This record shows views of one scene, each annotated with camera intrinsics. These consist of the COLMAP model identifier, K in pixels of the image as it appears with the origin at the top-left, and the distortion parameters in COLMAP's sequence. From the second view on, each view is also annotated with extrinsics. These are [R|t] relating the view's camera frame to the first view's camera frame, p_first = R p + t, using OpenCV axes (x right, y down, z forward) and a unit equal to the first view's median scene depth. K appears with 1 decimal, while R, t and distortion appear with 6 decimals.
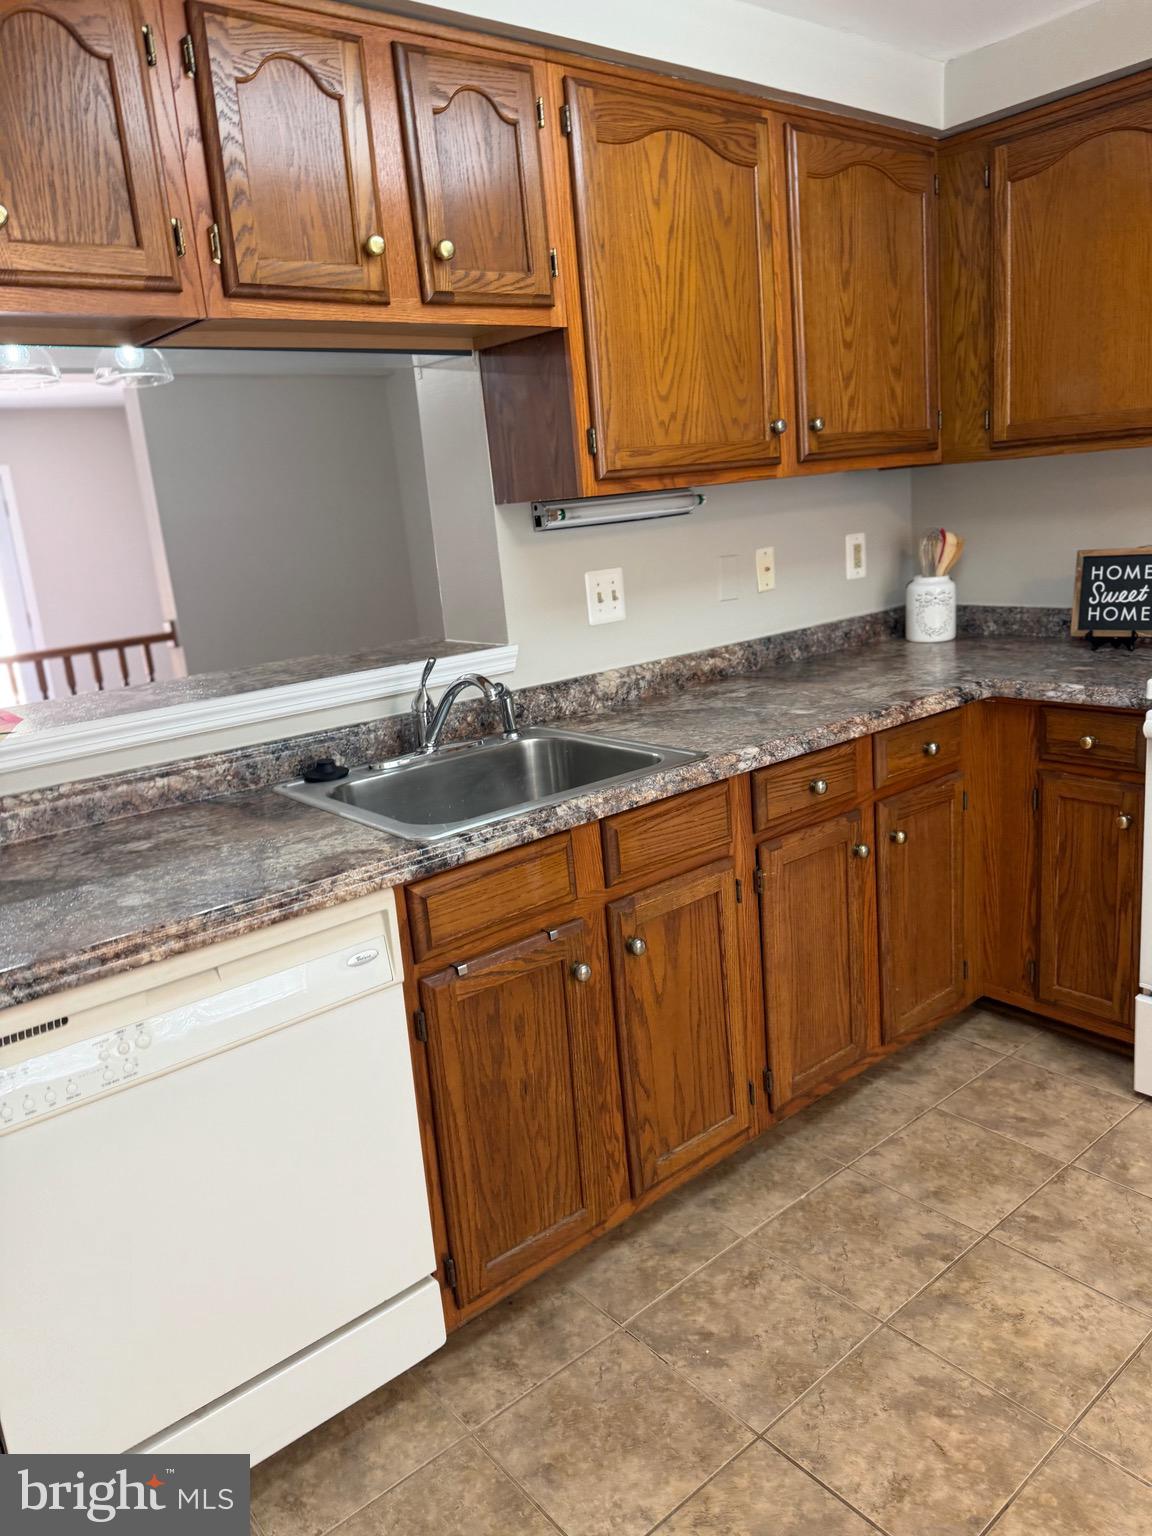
lens RADIAL K [[1071.9, 0, 608.6], [0, 1071.9, 755.9], [0, 0, 1]] dist [0.042043, -0.050371]
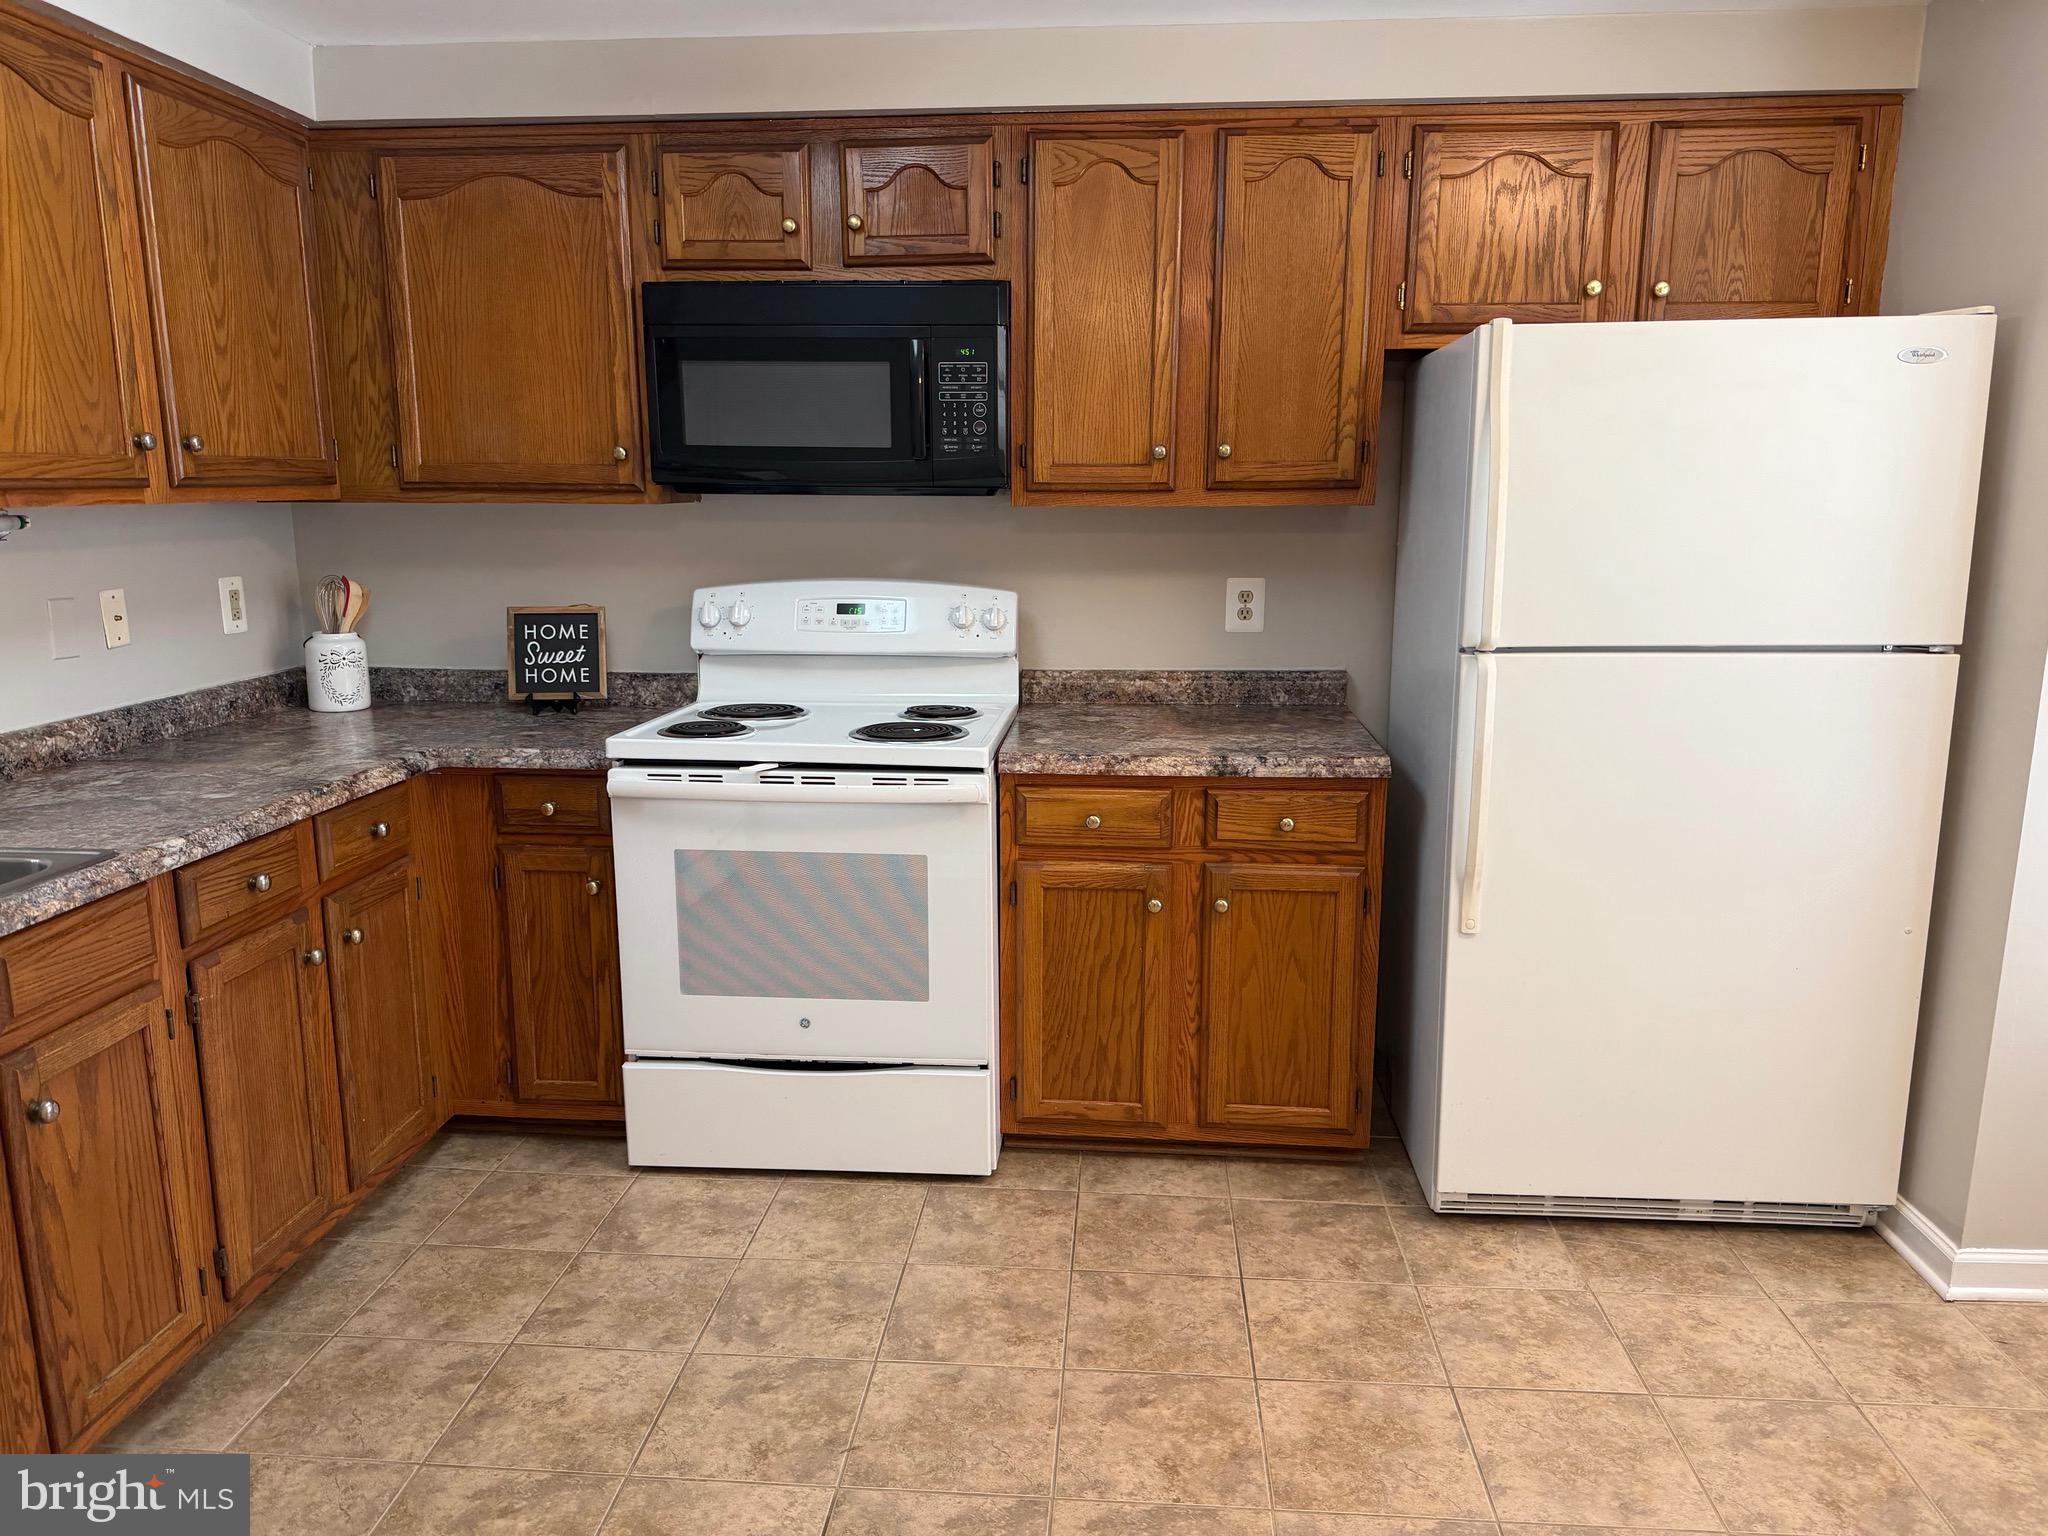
lens RADIAL K [[1429.2, 0, 1002.1], [0, 1429.2, 769.4], [0, 0, 1]] dist [0.042043, -0.050371]
pose [[0.708581, -0.053386, 0.703607, -0.158012], [0.103959, 0.994151, -0.029263, 0.031017], [-0.697929, 0.093881, 0.709987, -0.172355]]
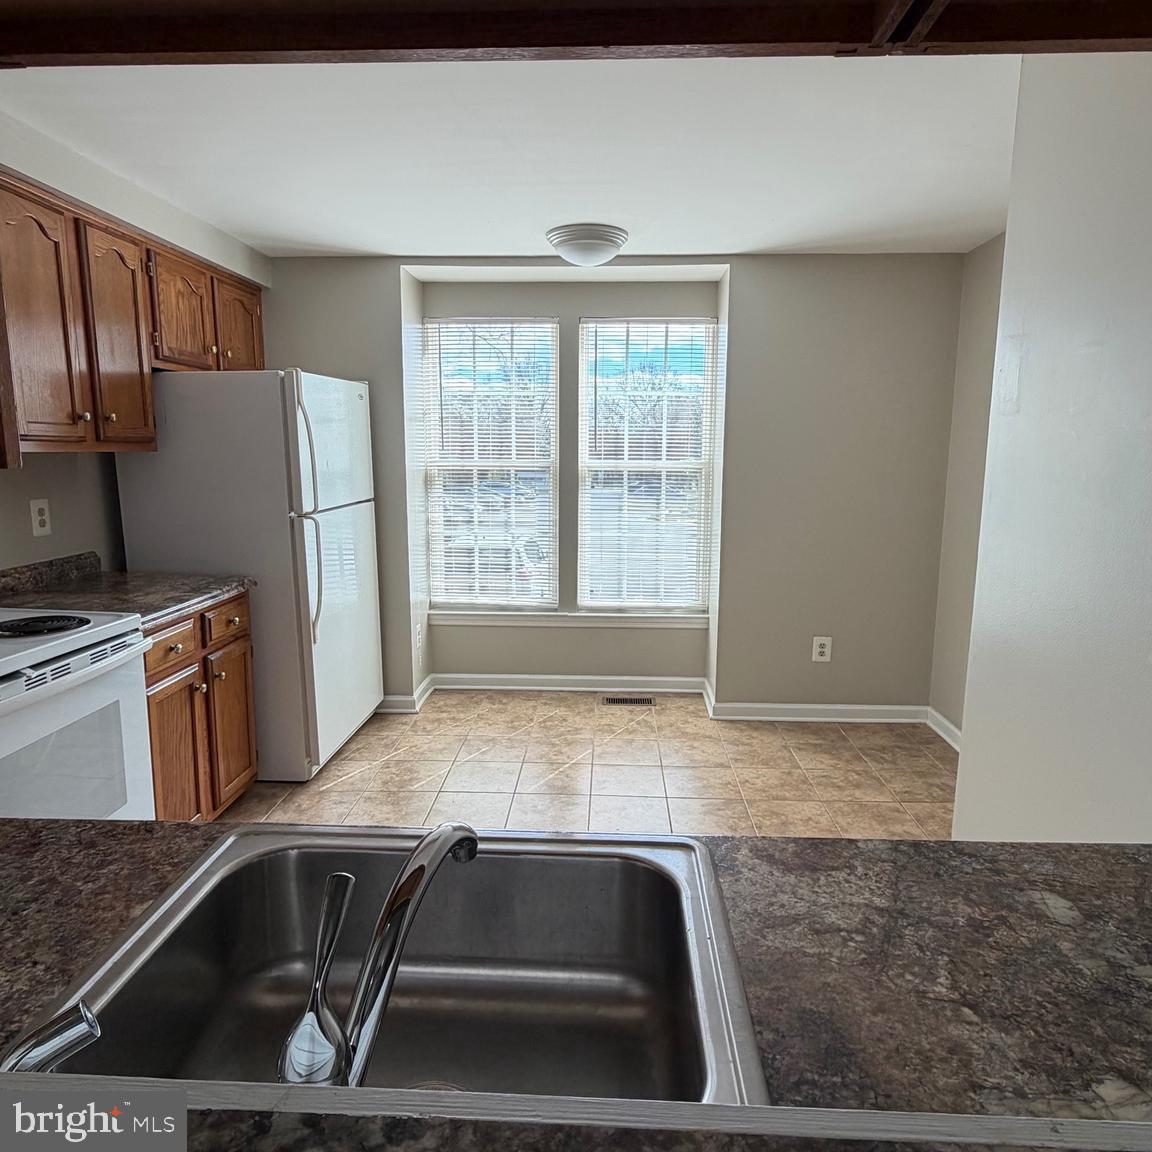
lens RADIAL K [[786.5, 0, 576.2], [0, 786.5, 576.2], [0, 0, 1]] dist [0.007137, -0.002239]
pose [[-0.725856, -0.031328, 0.687132, -0.409417], [0.210363, 0.940989, 0.265119, -0.240845], [-0.654889, 0.336985, -0.676432, 1.102879]]
